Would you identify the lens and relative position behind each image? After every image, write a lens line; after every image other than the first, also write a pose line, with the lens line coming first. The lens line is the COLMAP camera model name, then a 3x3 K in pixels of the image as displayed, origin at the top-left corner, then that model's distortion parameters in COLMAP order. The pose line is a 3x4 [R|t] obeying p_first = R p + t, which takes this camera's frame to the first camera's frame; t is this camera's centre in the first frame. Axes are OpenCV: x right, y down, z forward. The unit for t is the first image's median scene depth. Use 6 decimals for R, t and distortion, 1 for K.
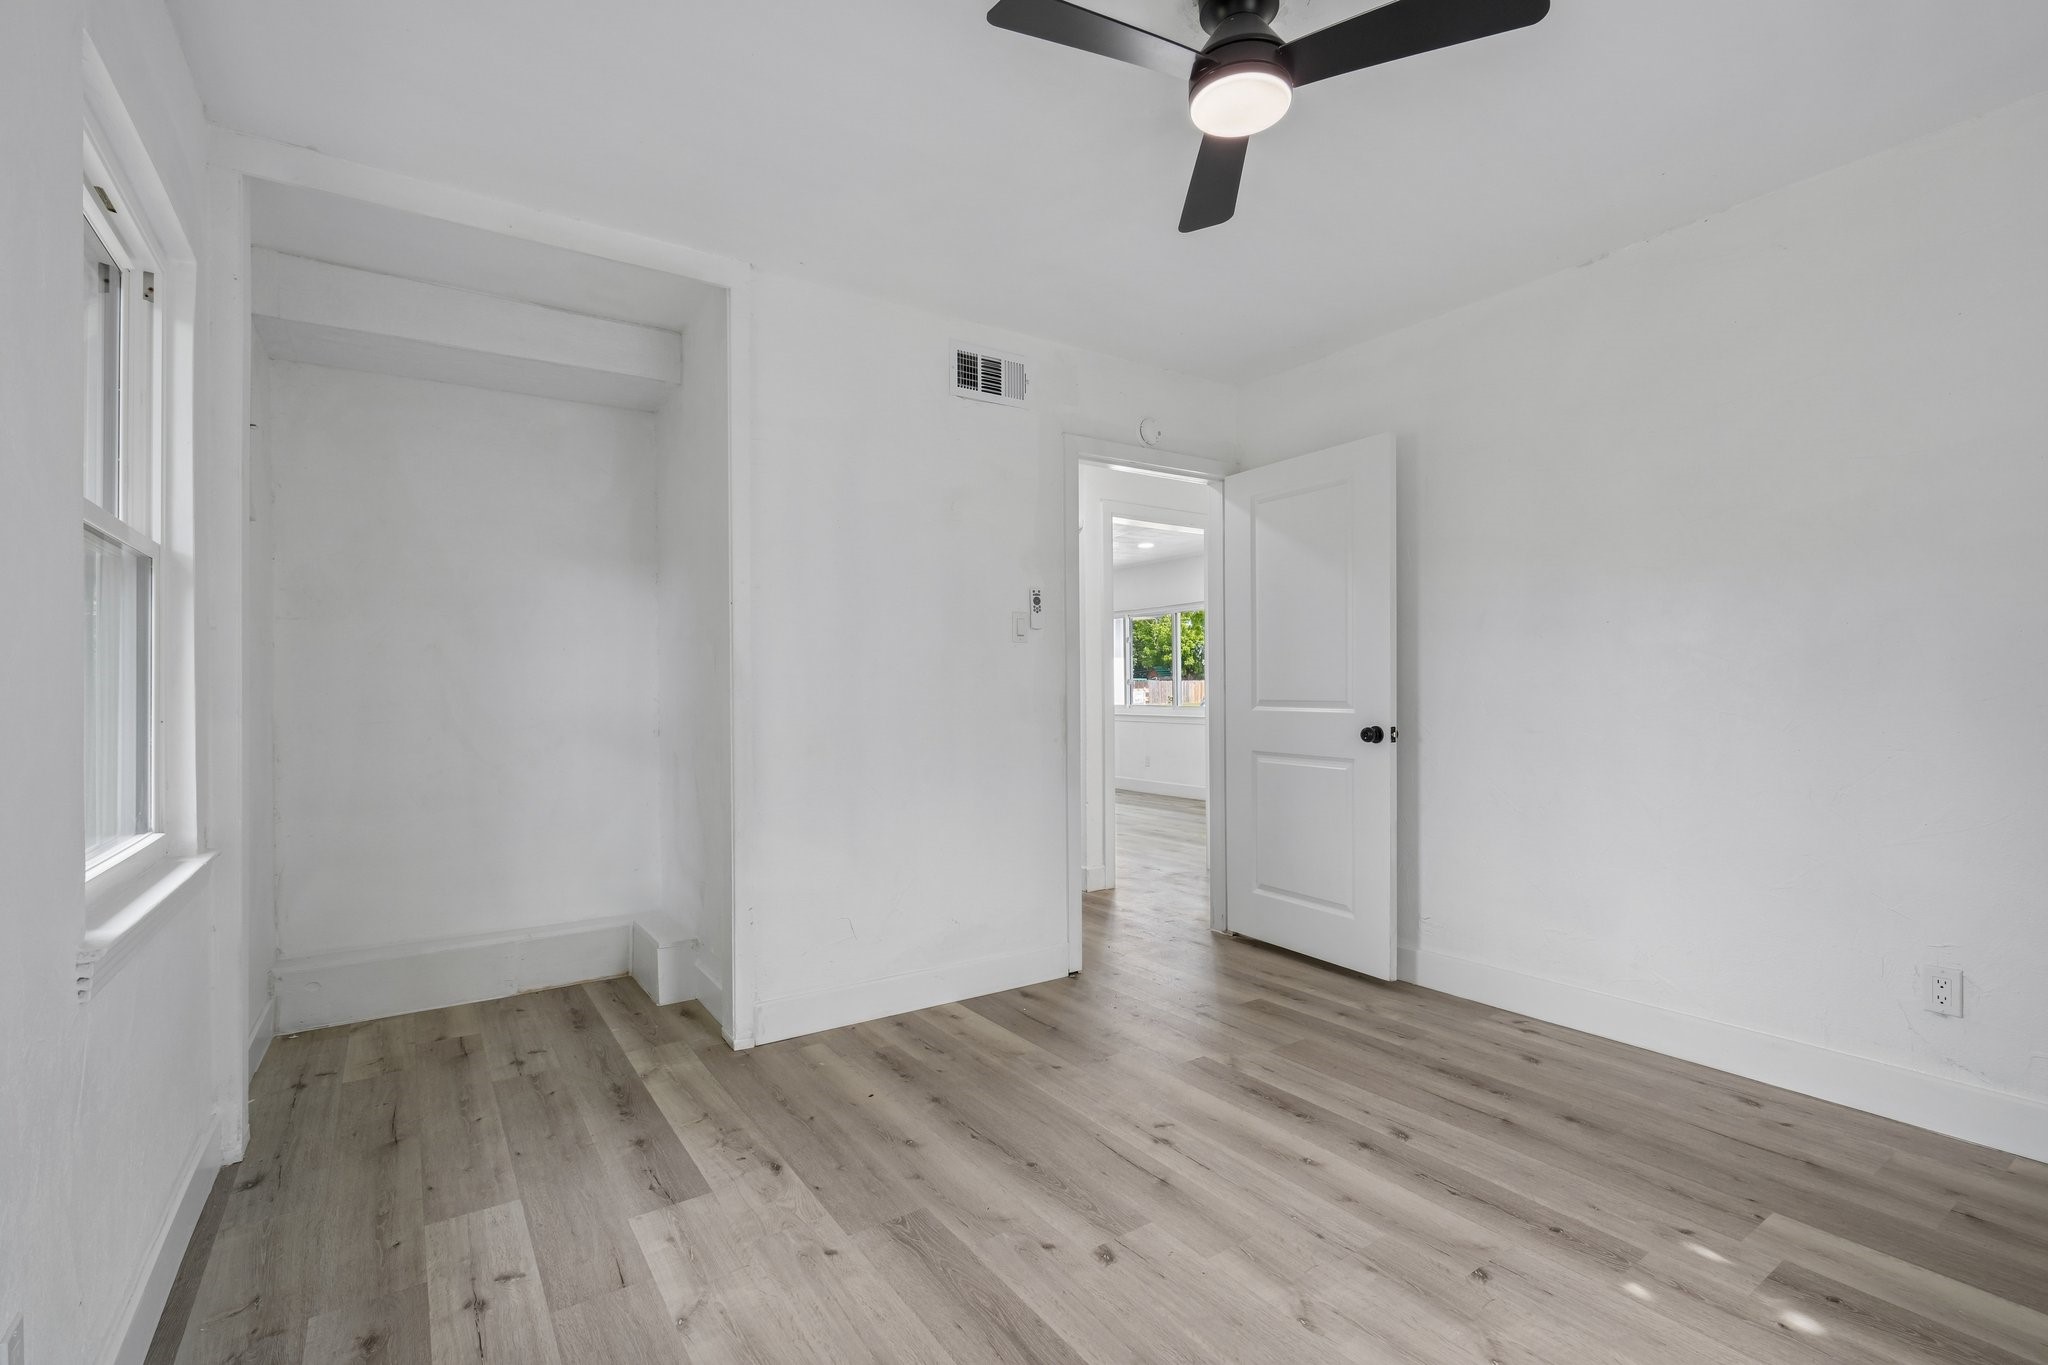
lens RADIAL K [[933.8, 0, 1025.1], [0, 933.8, 684.3], [0, 0, 1]] dist [-0.005213, 0.002453]
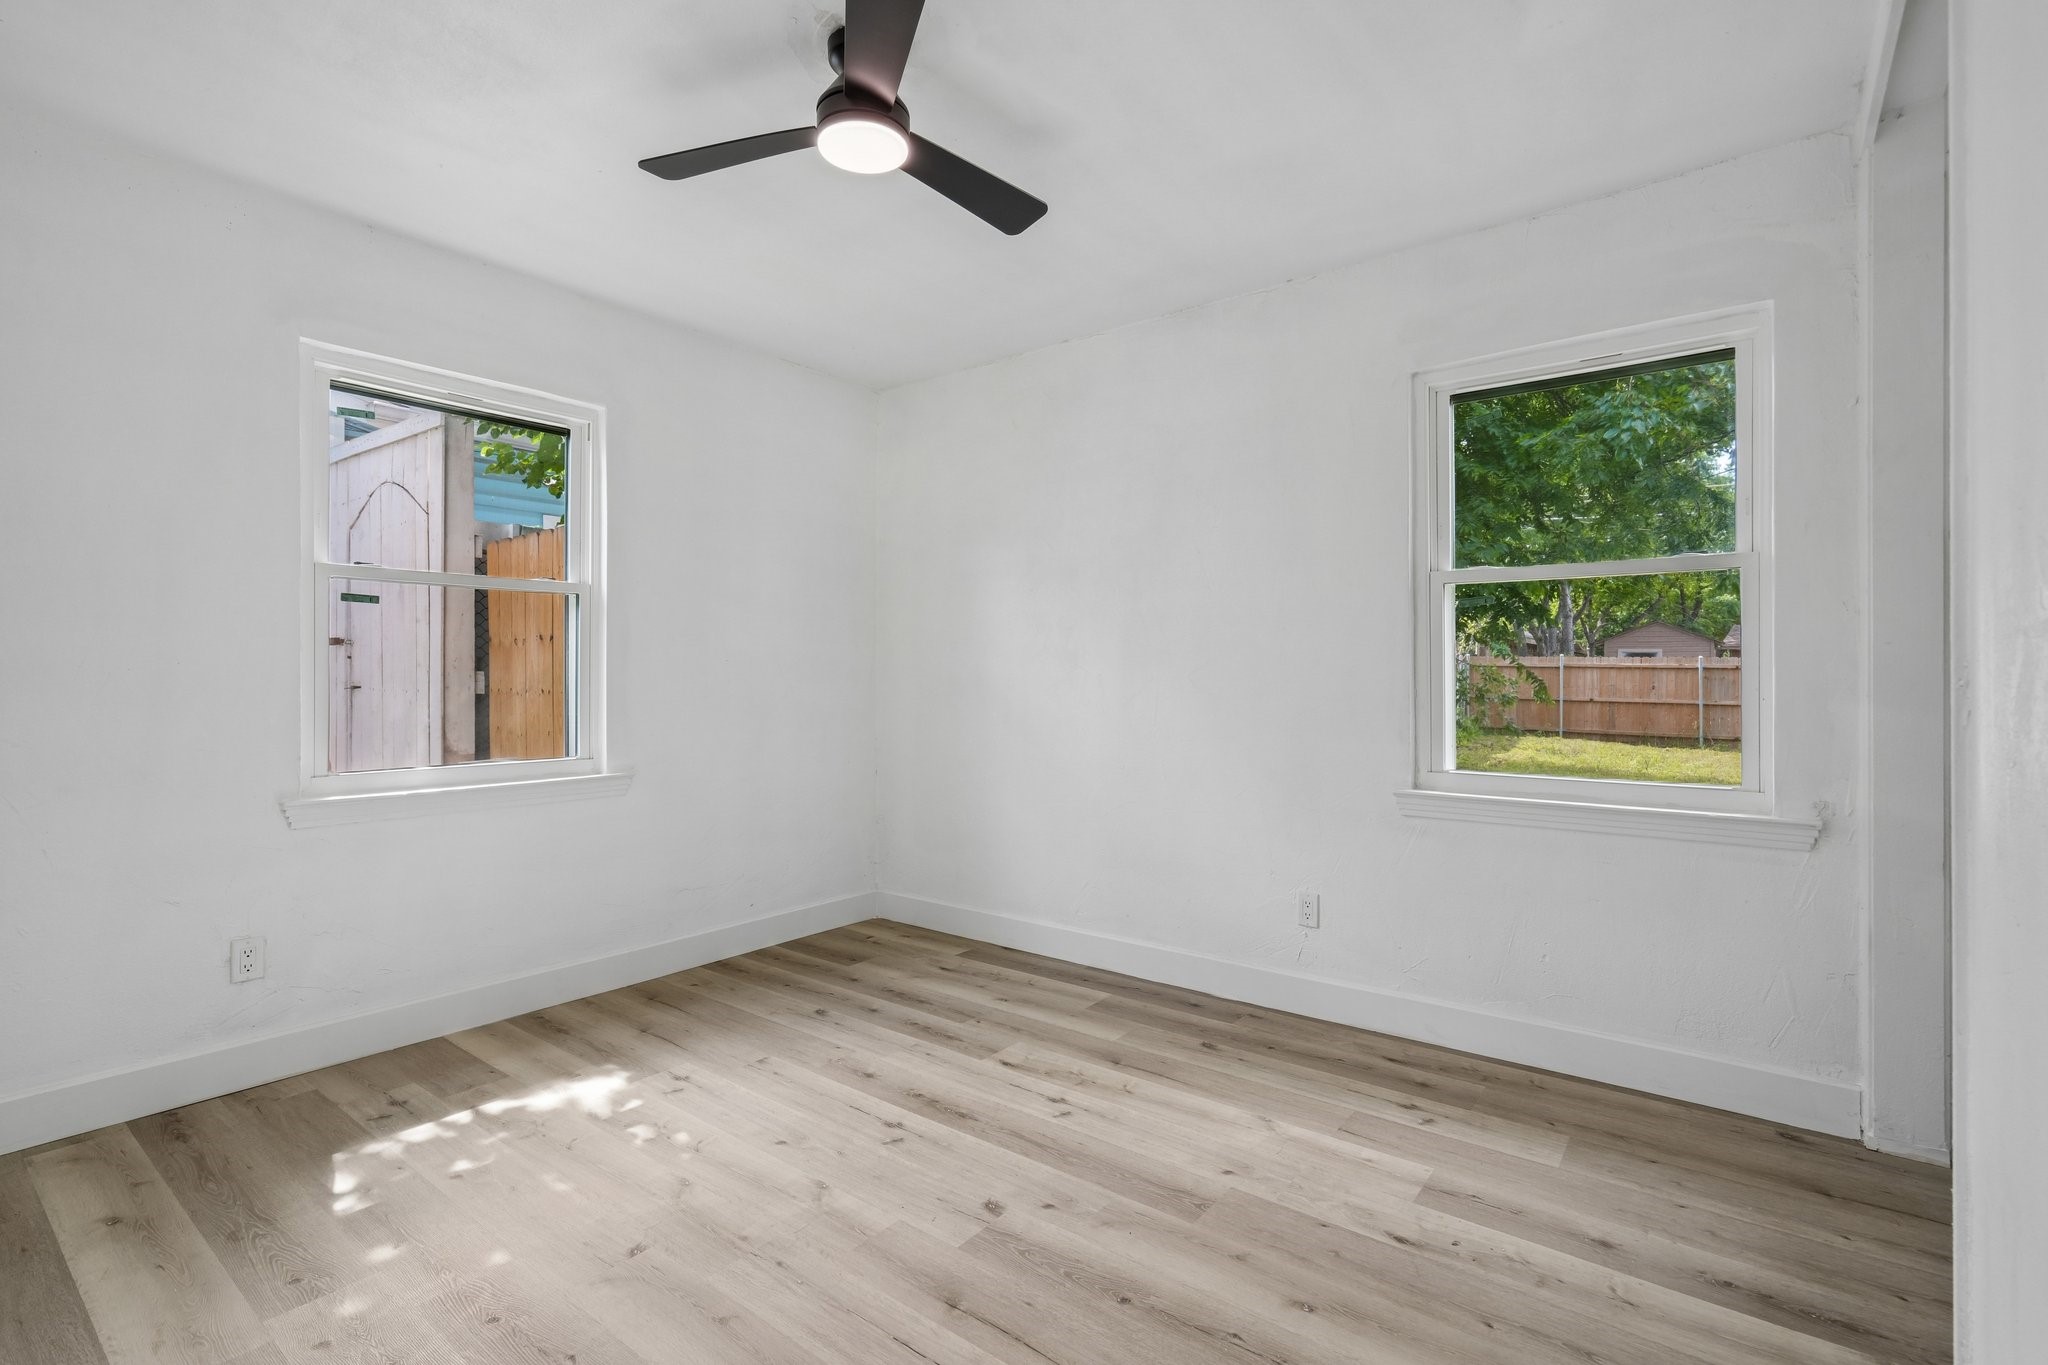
lens RADIAL K [[933.8, 0, 1024.0], [0, 933.8, 676.4], [0, 0, 1]] dist [-0.005213, 0.002453]
pose [[-0.951070, 0.010704, -0.308791, 0.366570], [0.010807, 0.999941, 0.001377, 0.001053], [0.308787, -0.002028, -0.951129, 1.974621]]
